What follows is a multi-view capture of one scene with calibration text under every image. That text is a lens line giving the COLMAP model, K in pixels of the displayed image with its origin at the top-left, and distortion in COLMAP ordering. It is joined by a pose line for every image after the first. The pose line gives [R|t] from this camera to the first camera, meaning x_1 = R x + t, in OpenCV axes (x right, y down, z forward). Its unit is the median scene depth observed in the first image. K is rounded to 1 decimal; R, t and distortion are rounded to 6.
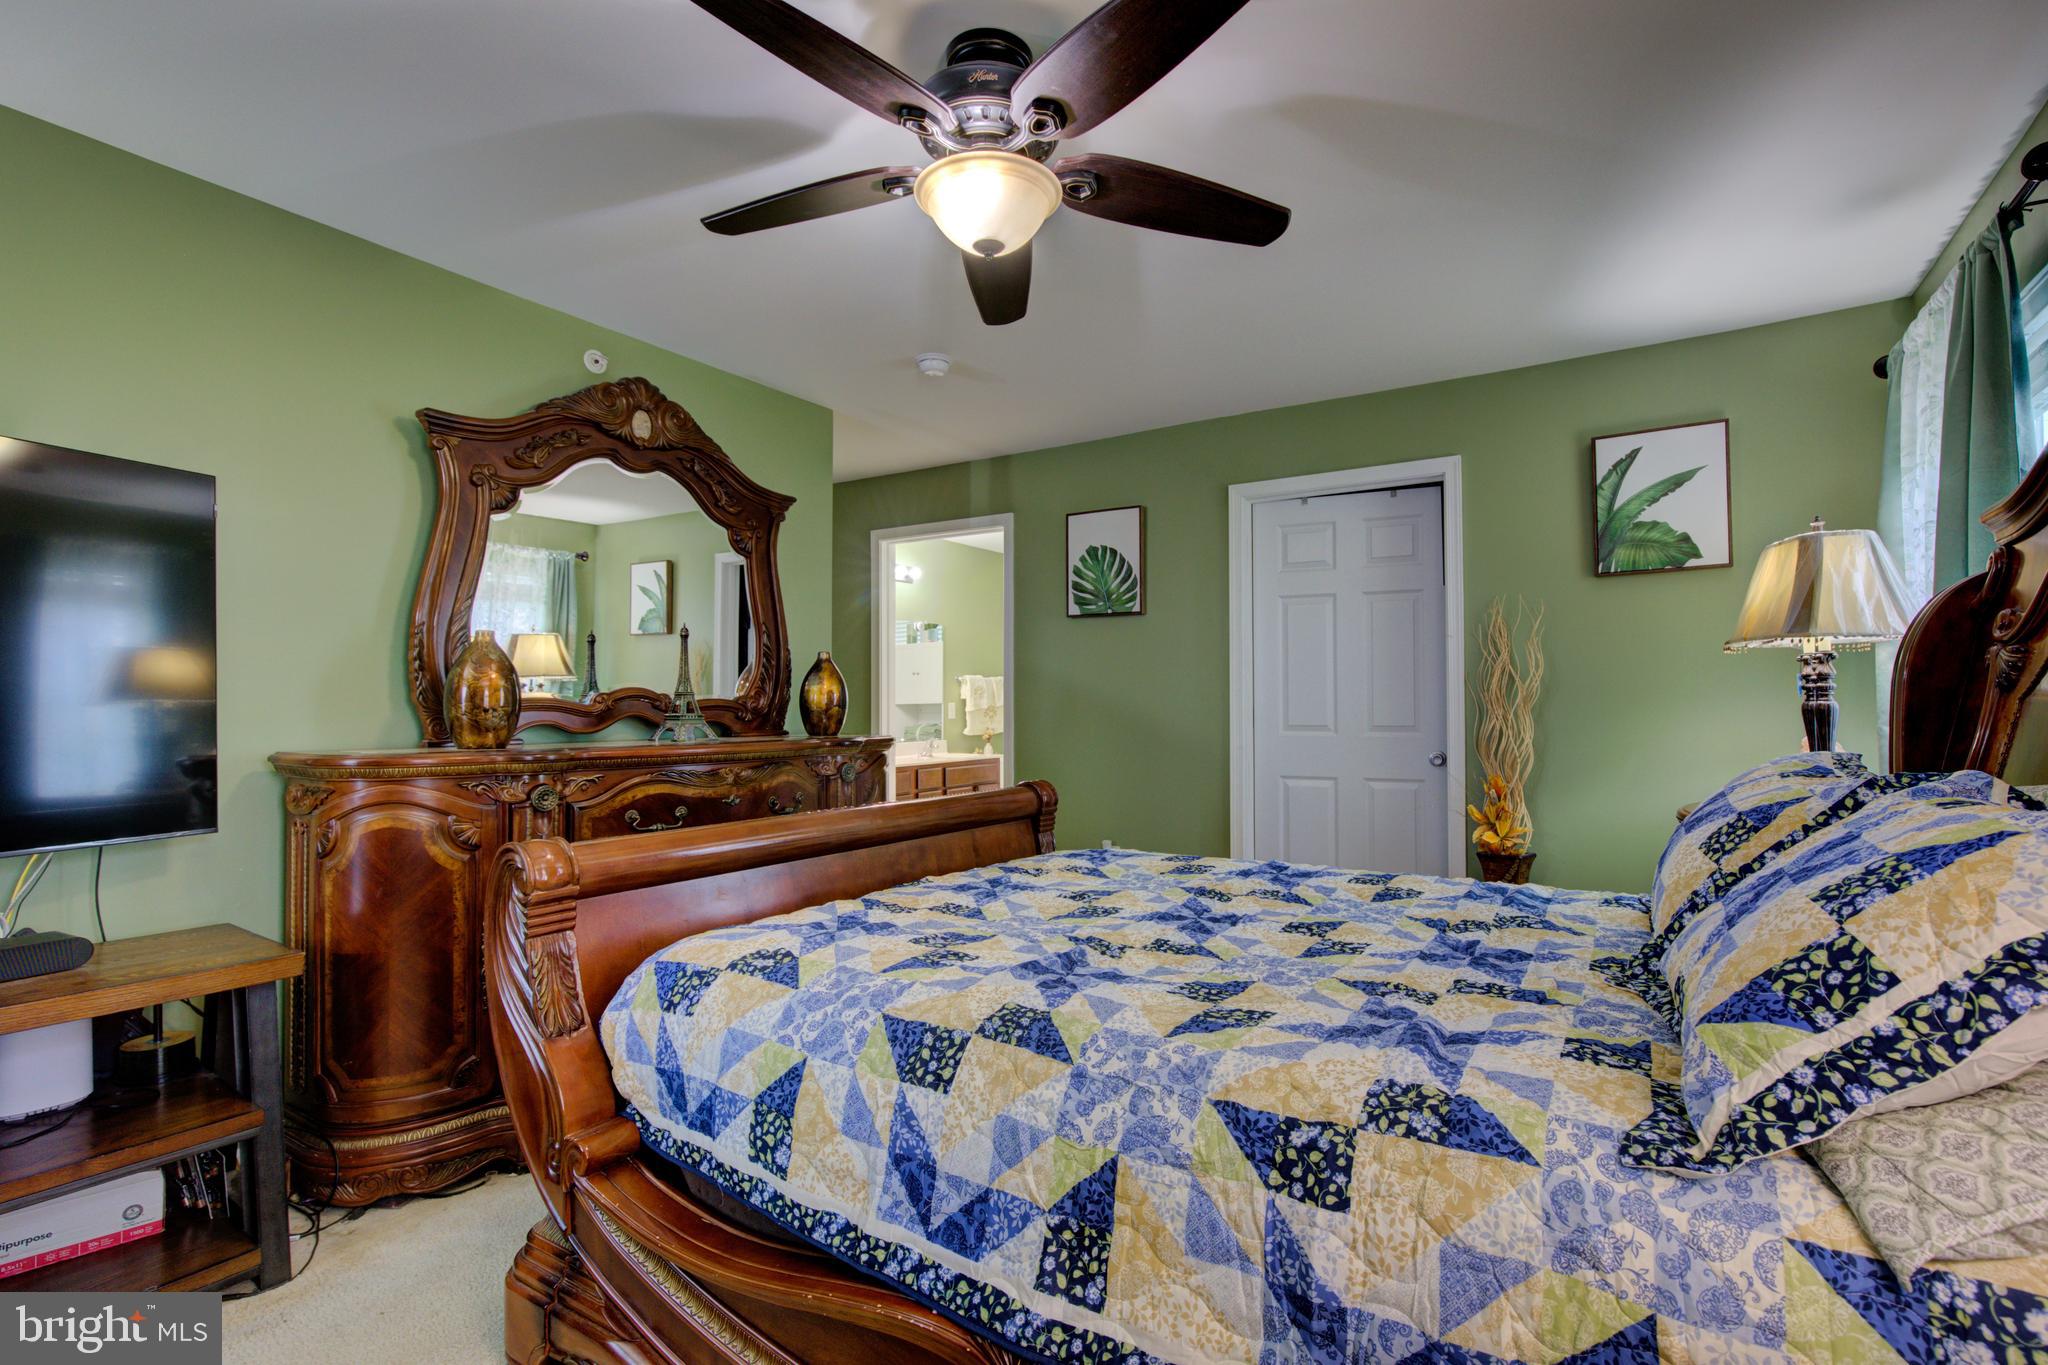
lens RADIAL K [[934.0, 0, 1024.3], [0, 934.0, 682.3], [0, 0, 1]] dist [-0.001730, 0.000393]
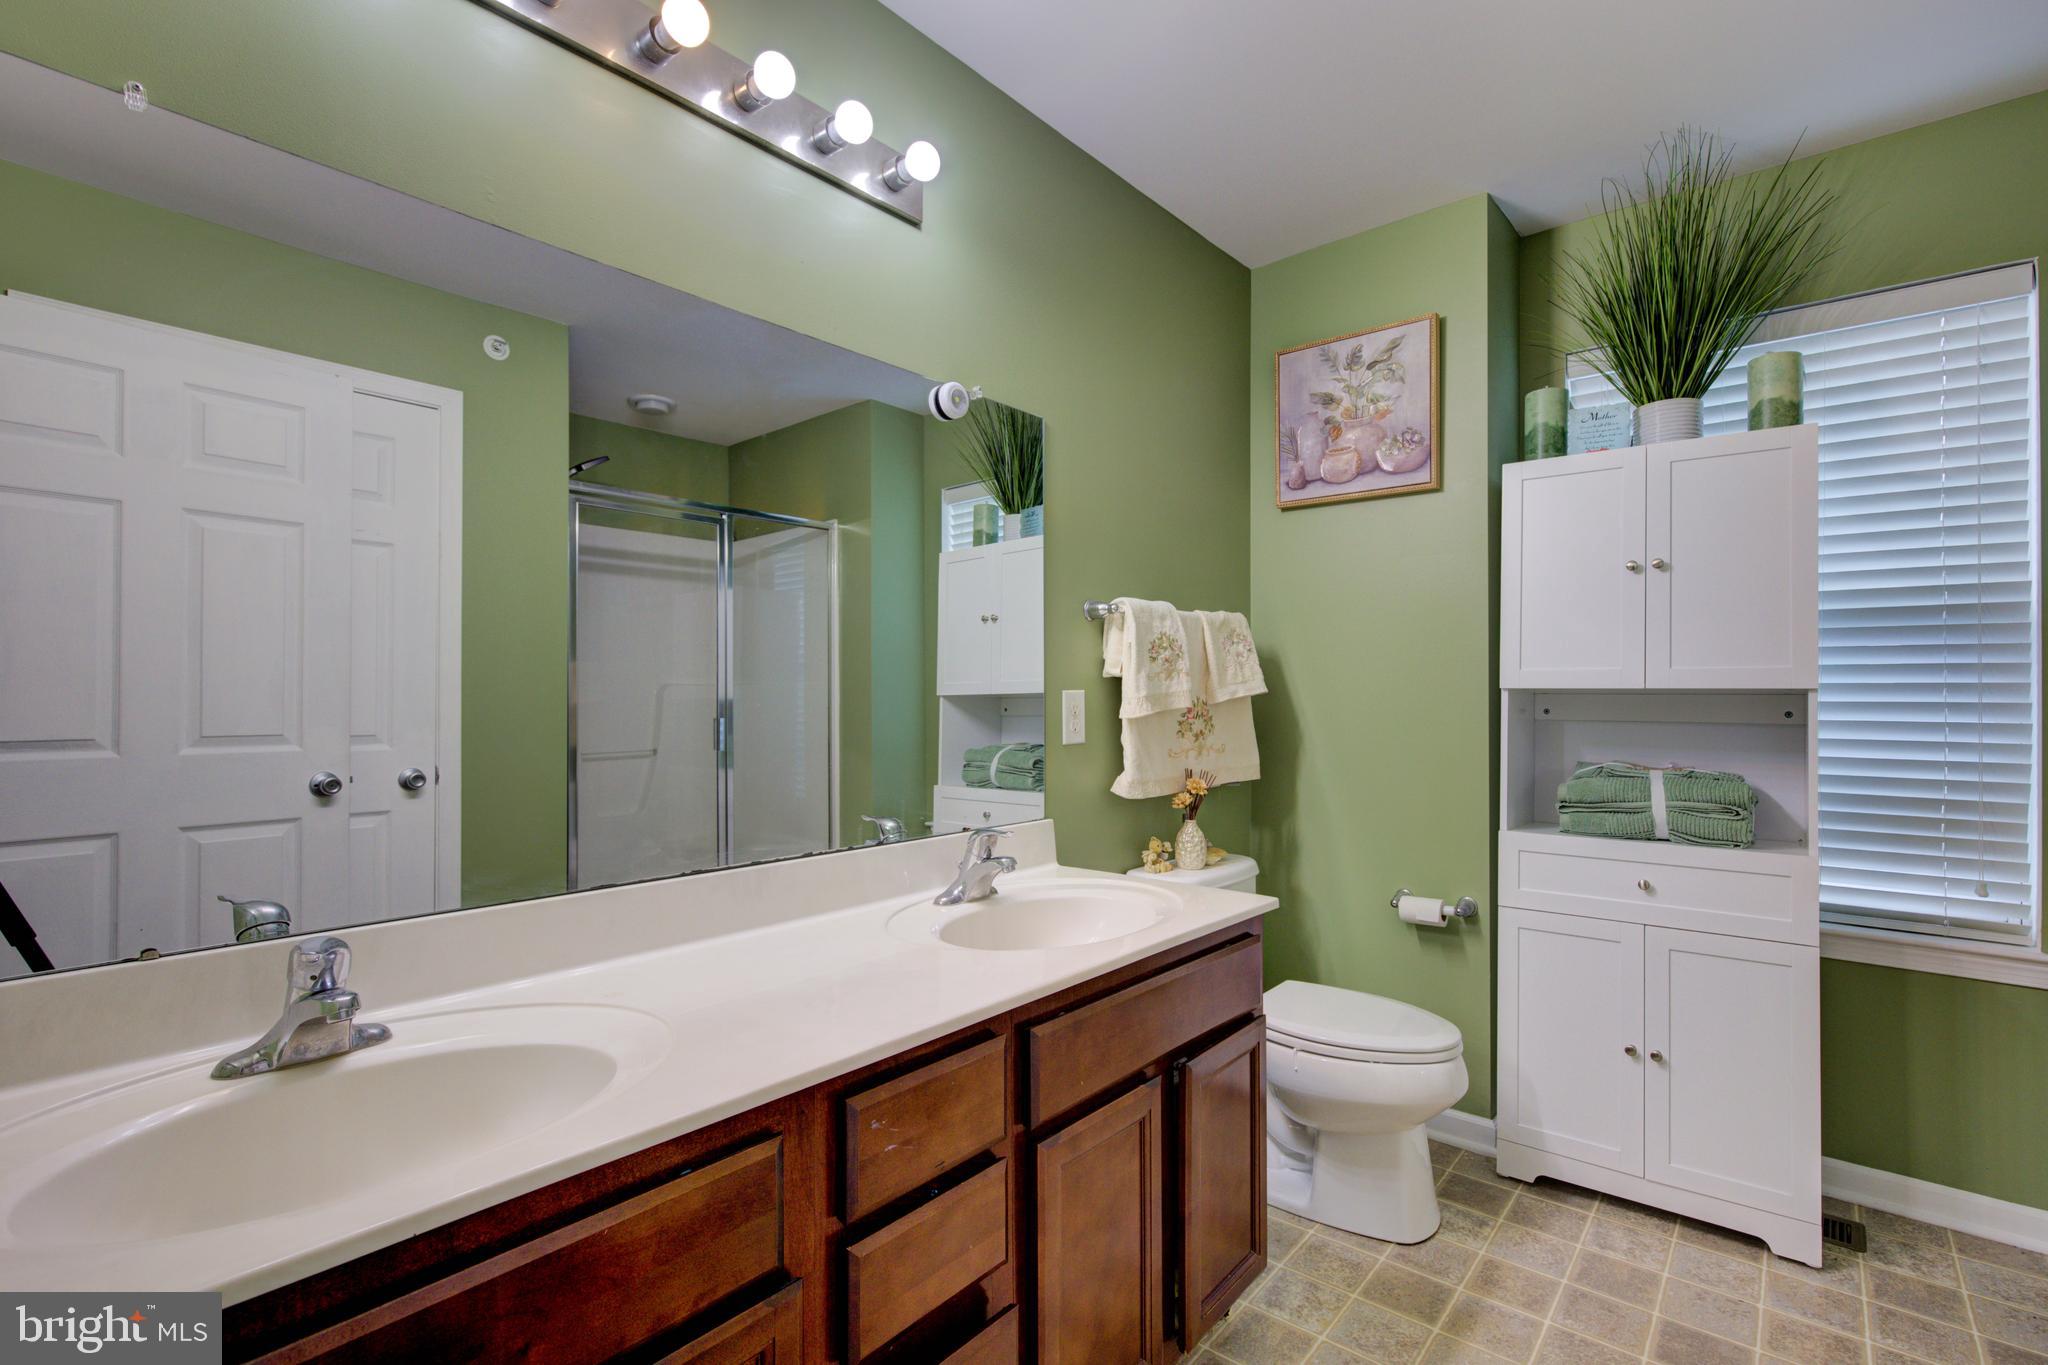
lens RADIAL K [[934.0, 0, 1028.5], [0, 934.0, 680.9], [0, 0, 1]] dist [-0.001730, 0.000393]
pose [[0.989437, 0.010630, -0.144572, -0.047996], [-0.010377, 0.999943, 0.002507, 0.018372], [0.144591, -0.000980, 0.989491, 0.690175]]
